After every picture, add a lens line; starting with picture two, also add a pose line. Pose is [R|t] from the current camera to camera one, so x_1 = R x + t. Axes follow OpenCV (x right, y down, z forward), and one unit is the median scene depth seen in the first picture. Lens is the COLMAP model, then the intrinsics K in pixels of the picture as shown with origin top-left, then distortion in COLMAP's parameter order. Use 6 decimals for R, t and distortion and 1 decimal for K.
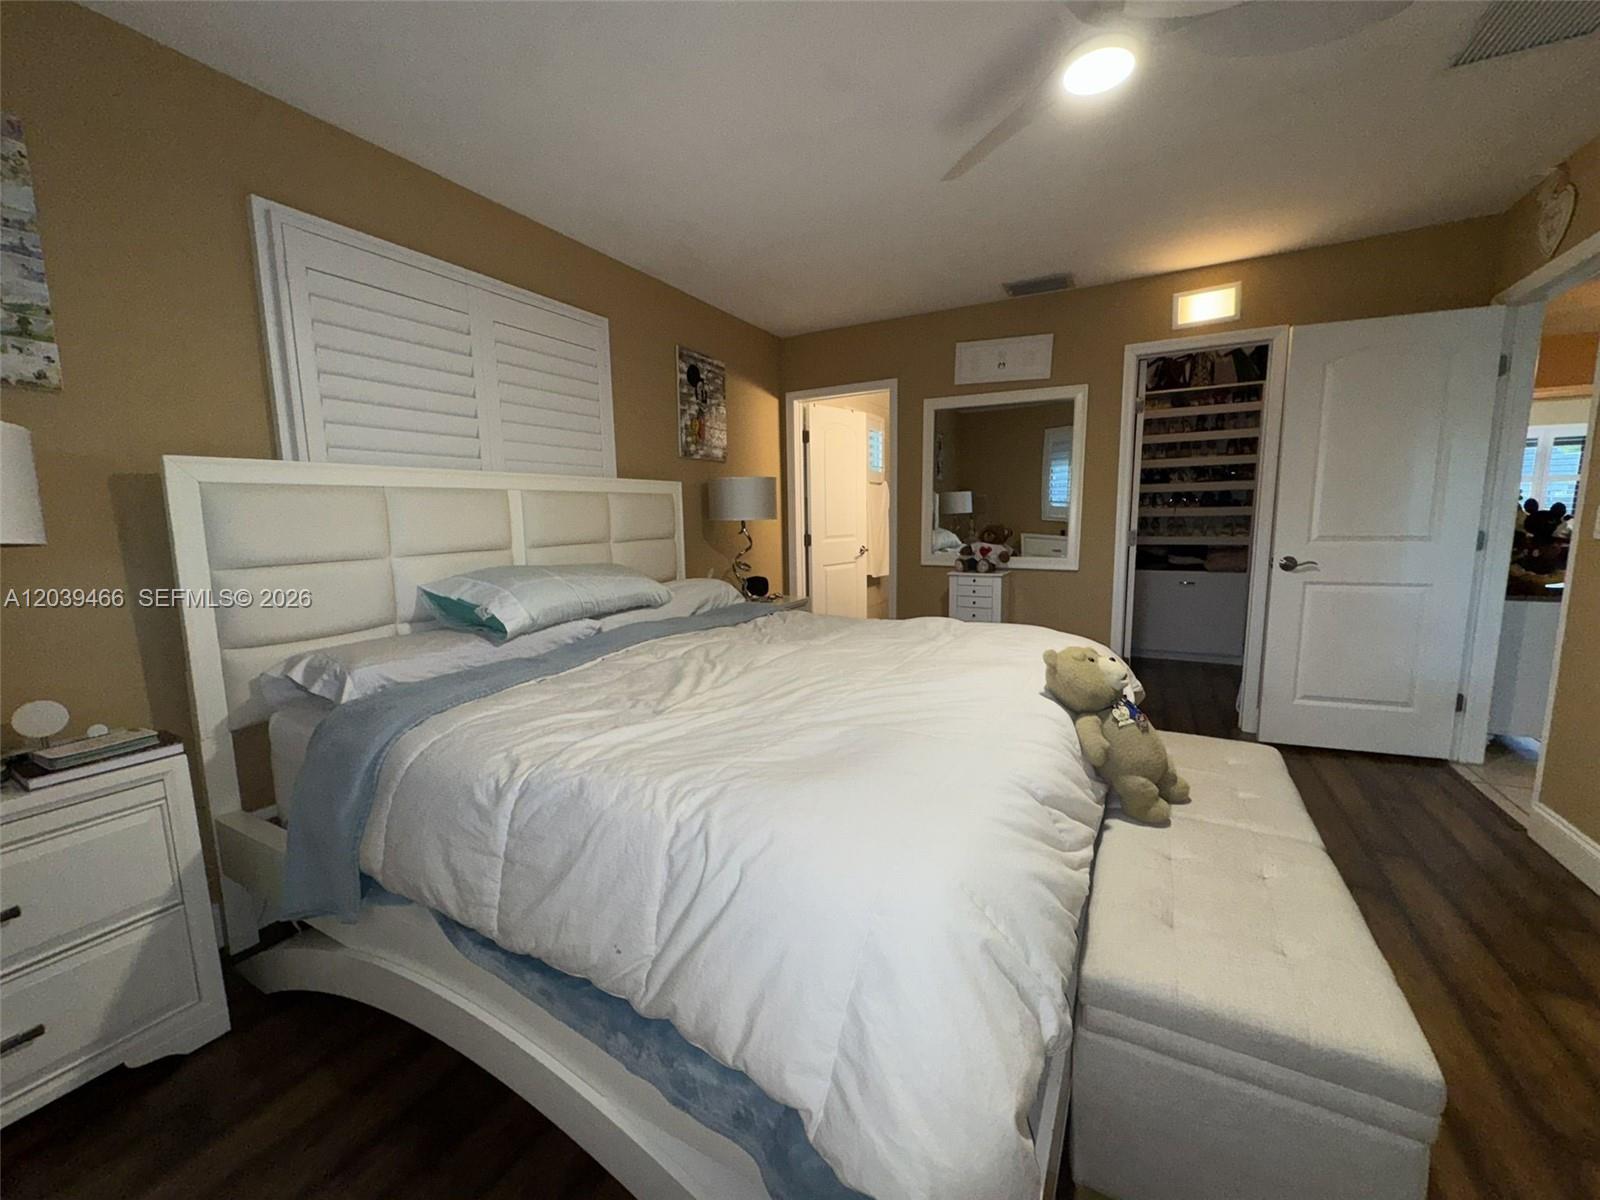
lens RADIAL K [[636.6, 0, 794.5], [0, 636.6, 598.5], [0, 0, 1]] dist [-0.004376, 0.001340]
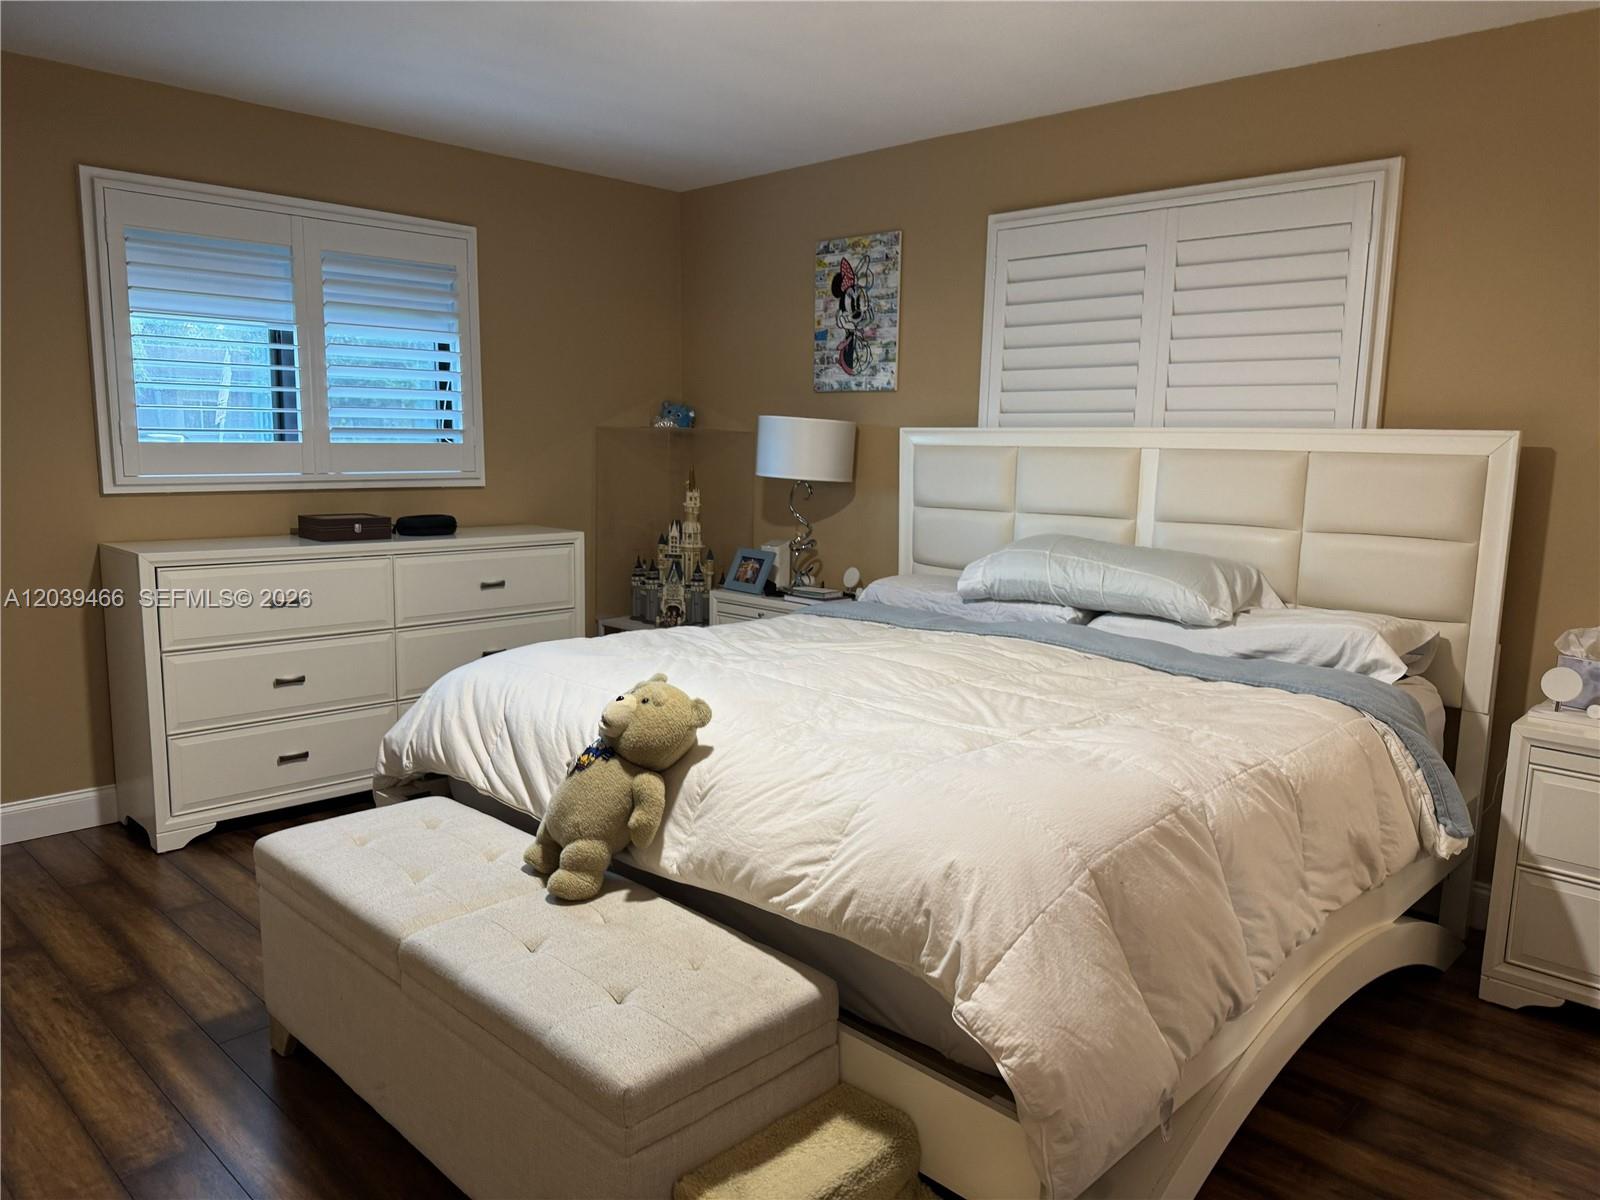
lens RADIAL K [[1125.5, 0, 809.5], [0, 1125.5, 608.6], [0, 0, 1]] dist [0.042912, -0.053082]
pose [[-0.259790, 0.159648, -0.952377, 0.763942], [-0.136518, 0.970262, 0.199886, -0.140986], [0.955966, 0.181945, -0.230270, 0.665641]]
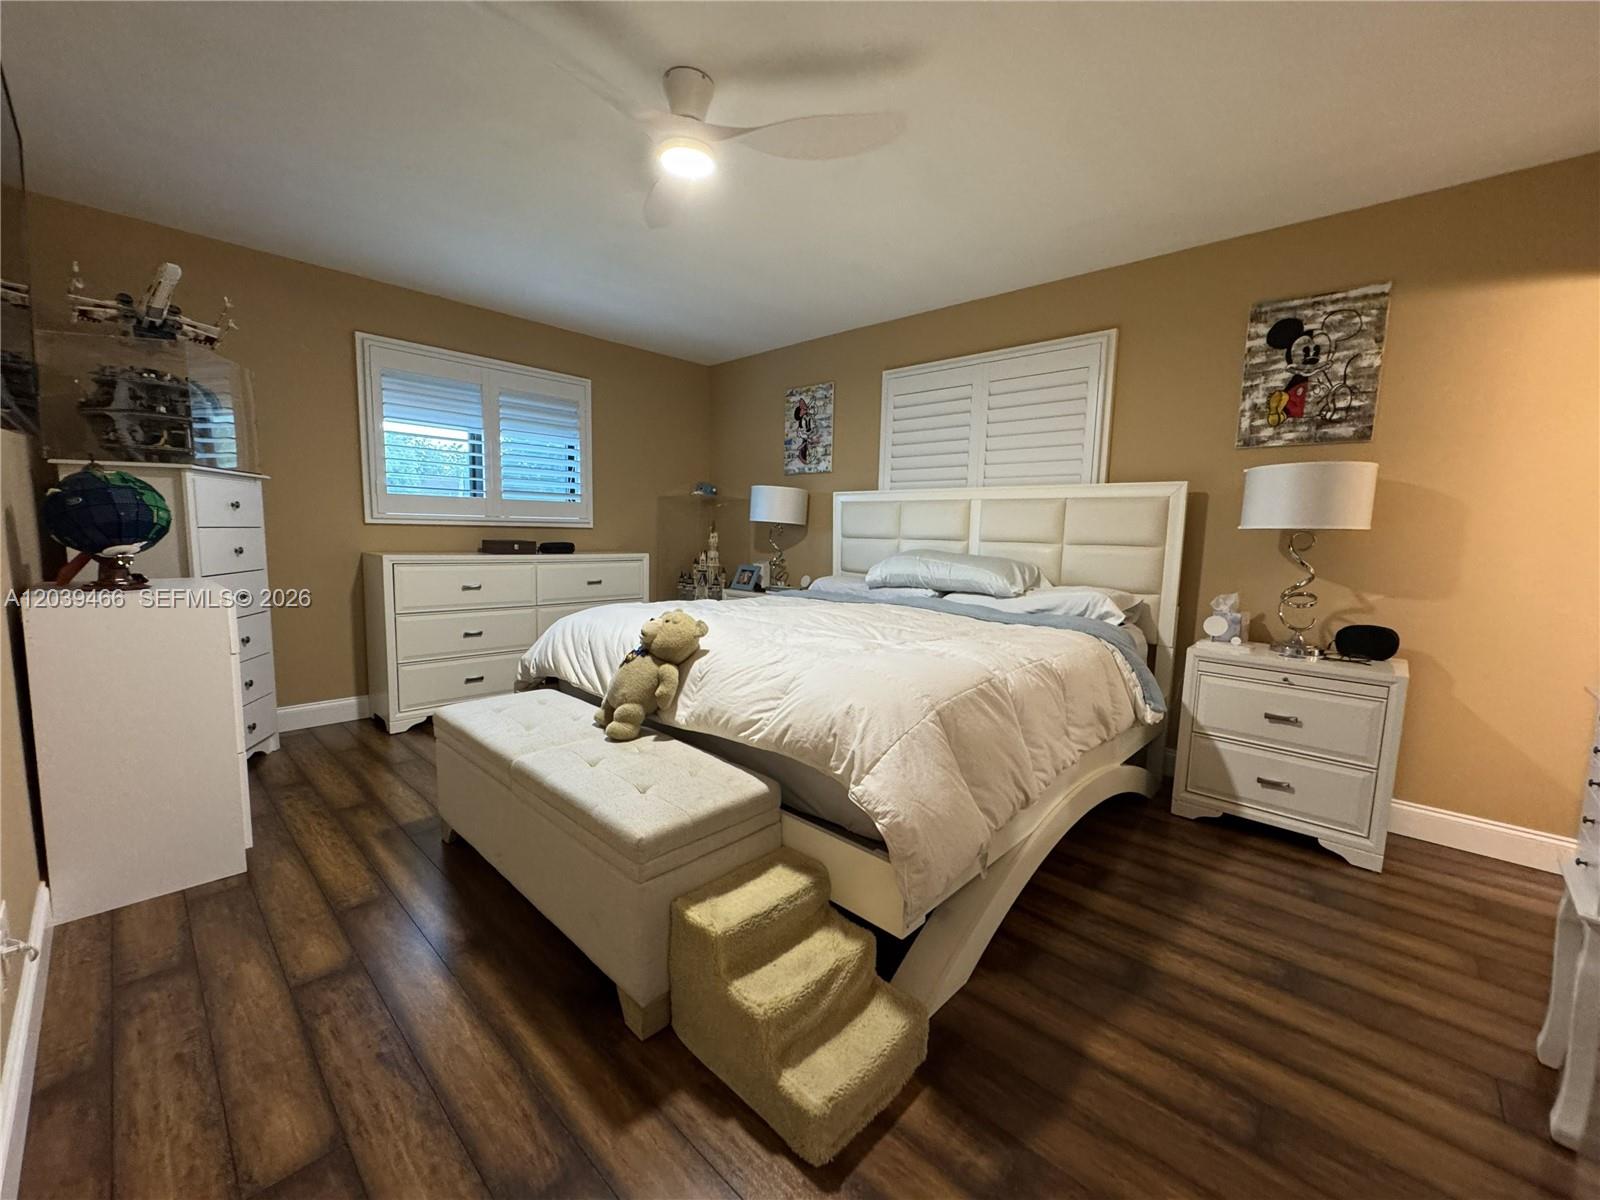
lens RADIAL K [[636.6, 0, 798.1], [0, 636.6, 596.6], [0, 0, 1]] dist [-0.004376, 0.001340]
pose [[-0.247253, 0.119235, -0.961587, 0.728971], [-0.142284, 0.977174, 0.157753, -0.088535], [0.958447, 0.175823, -0.224644, 0.681831]]
